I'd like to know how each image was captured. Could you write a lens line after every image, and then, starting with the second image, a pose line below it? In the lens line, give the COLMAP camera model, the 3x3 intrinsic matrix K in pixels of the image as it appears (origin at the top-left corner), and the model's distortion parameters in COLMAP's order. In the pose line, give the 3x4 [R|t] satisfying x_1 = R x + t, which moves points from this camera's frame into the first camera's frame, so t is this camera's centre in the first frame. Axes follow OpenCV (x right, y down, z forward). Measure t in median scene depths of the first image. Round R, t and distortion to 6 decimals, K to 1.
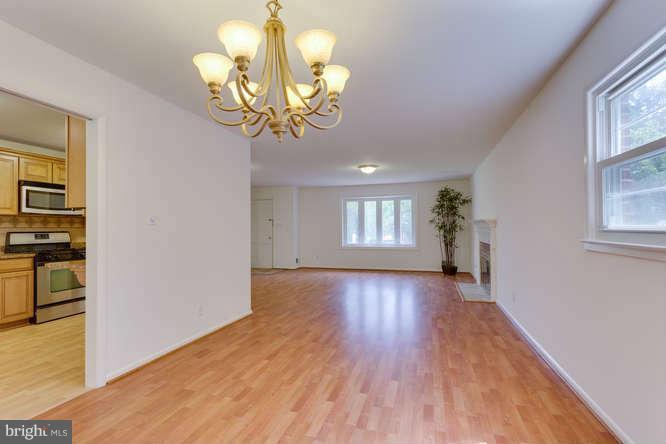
lens RADIAL K [[289.0, 0, 331.1], [0, 289.0, 225.0], [0, 0, 1]] dist [-0.005350, -0.000216]
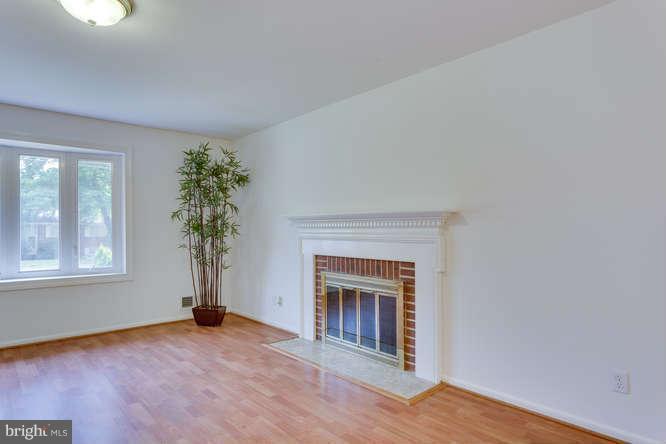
lens RADIAL K [[385.7, 0, 332.3], [0, 385.7, 221.2], [0, 0, 1]] dist [0.004482, -0.000541]
pose [[0.495084, 0.023058, 0.868539, -0.056773], [-0.013672, 0.999731, -0.018748, 0.005378], [-0.868737, -0.002593, 0.495266, 0.486368]]
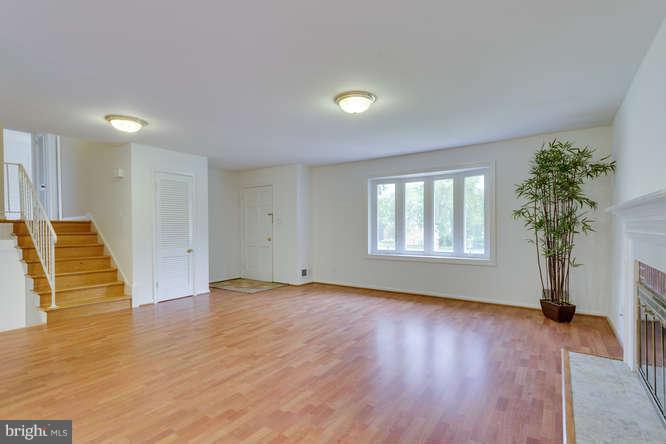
lens RADIAL K [[314.9, 0, 329.3], [0, 314.9, 234.7], [0, 0, 1]] dist [0.001155, 0.001194]
pose [[0.958778, 0.008775, -0.284020, 0.185056], [0.001784, 0.999317, 0.036898, 0.005221], [0.284150, -0.035884, 0.958108, 0.369345]]
